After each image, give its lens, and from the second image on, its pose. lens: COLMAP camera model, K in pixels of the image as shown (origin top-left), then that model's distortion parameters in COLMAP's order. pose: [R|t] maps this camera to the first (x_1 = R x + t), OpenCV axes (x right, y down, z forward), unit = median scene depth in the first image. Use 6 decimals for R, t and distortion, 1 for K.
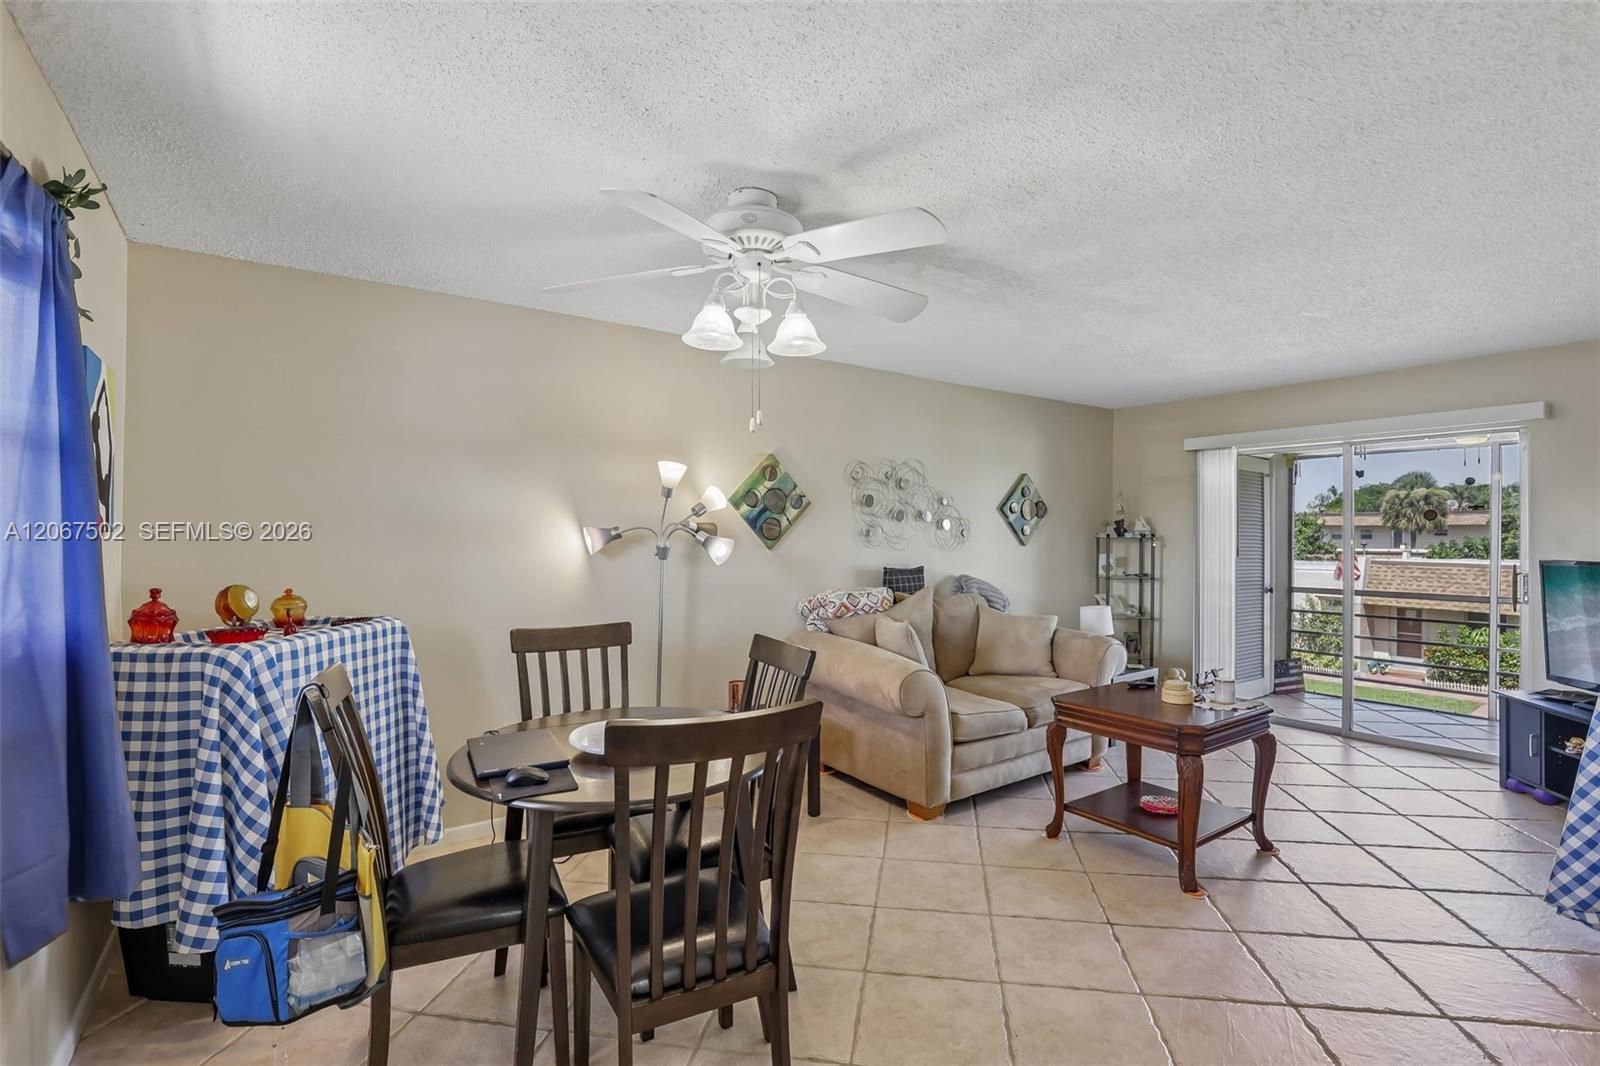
lens RADIAL K [[735.6, 0, 807.2], [0, 735.6, 533.0], [0, 0, 1]] dist [-0.037921, 0.007715]
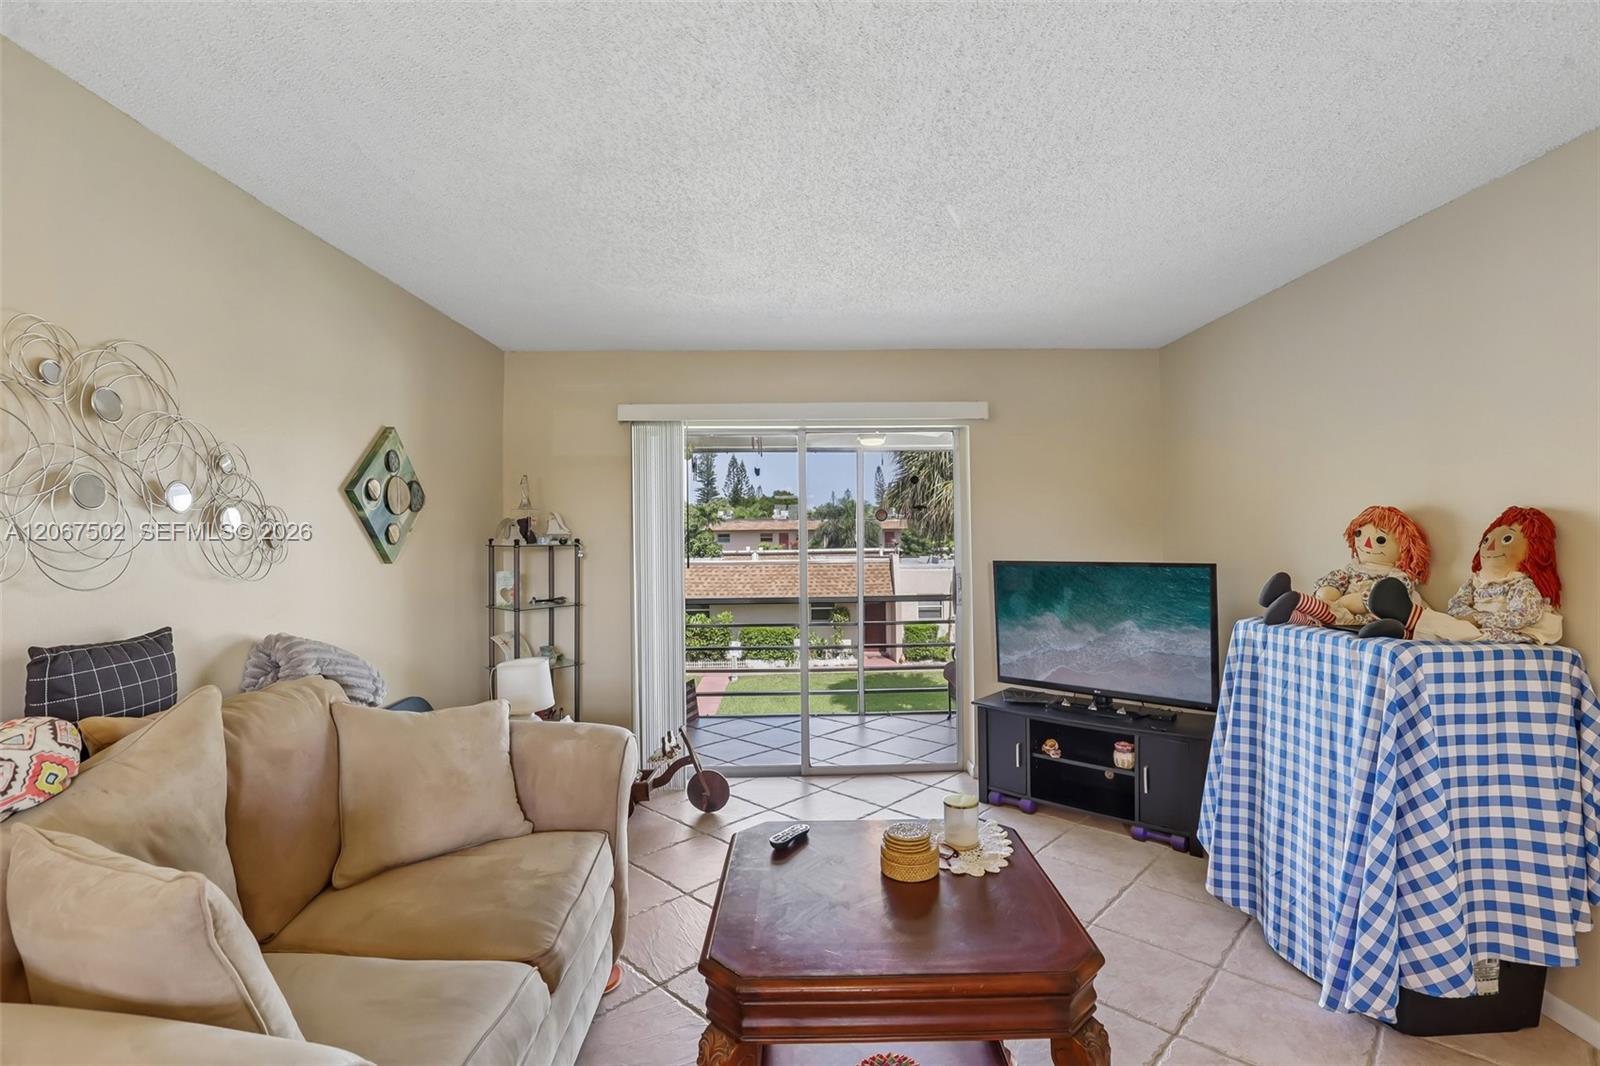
lens RADIAL K [[735.6, 0, 812.0], [0, 735.6, 534.7], [0, 0, 1]] dist [-0.037921, 0.007715]
pose [[0.561635, -0.003100, 0.827379, 0.046603], [0.008728, 0.999960, -0.002178, 0.001169], [-0.827339, 0.008445, 0.561640, 0.631750]]
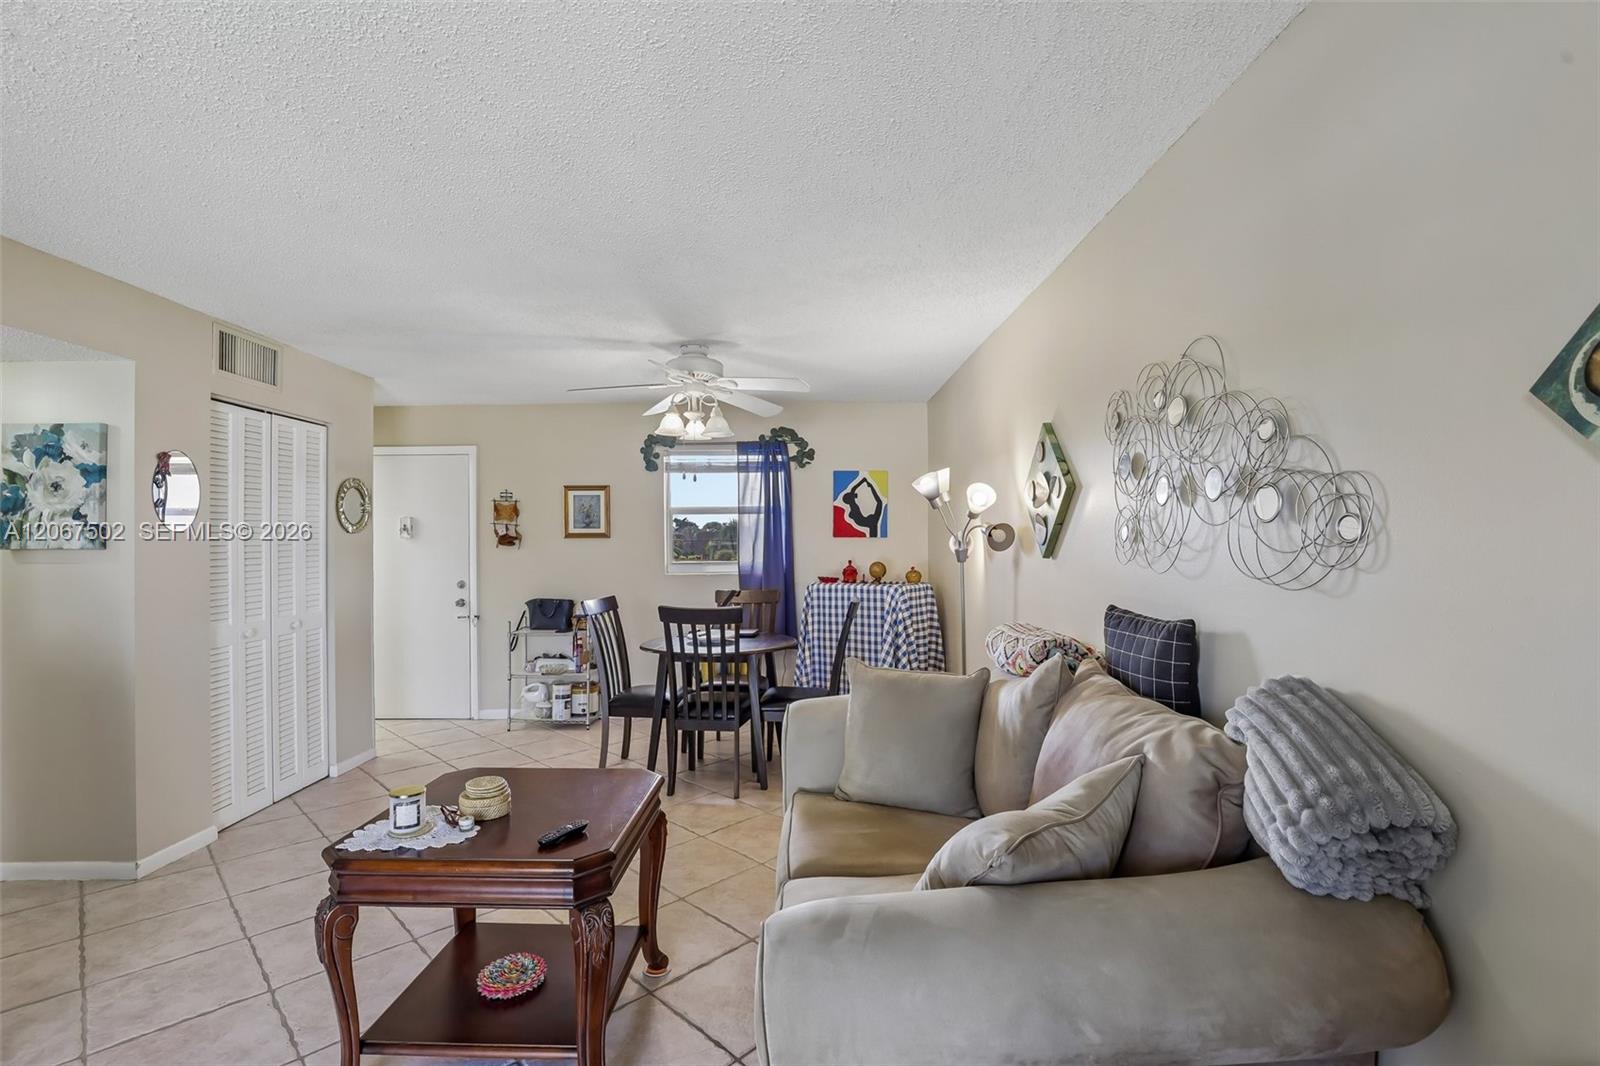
lens RADIAL K [[735.6, 0, 805.2], [0, 735.6, 533.5], [0, 0, 1]] dist [-0.037921, 0.007715]
pose [[-0.573096, -0.000838, -0.819488, 0.714663], [0.009150, 0.999931, -0.007421, 0.001369], [0.819437, -0.011752, -0.573048, 1.296855]]
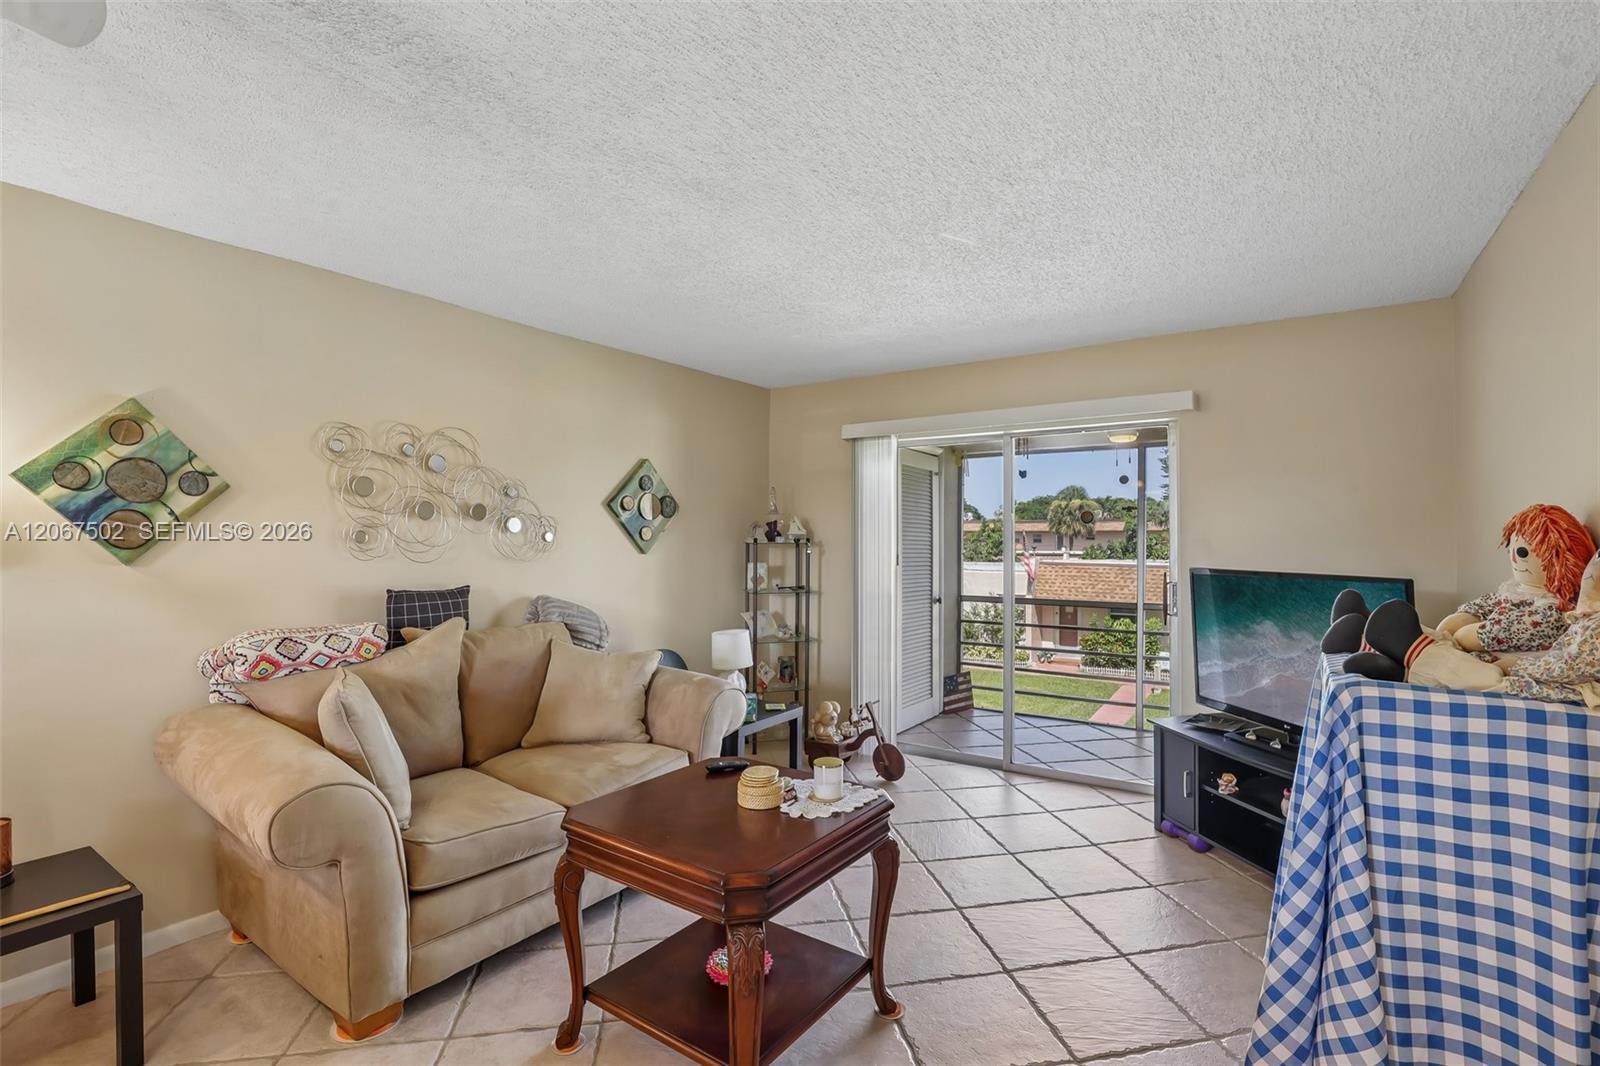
lens RADIAL K [[735.6, 0, 809.6], [0, 735.6, 533.0], [0, 0, 1]] dist [-0.037921, 0.007715]
pose [[0.936863, 0.002957, 0.349684, 0.265781], [-0.001075, 0.999984, -0.005577, -0.000112], [-0.349695, 0.004849, 0.936851, 0.314070]]
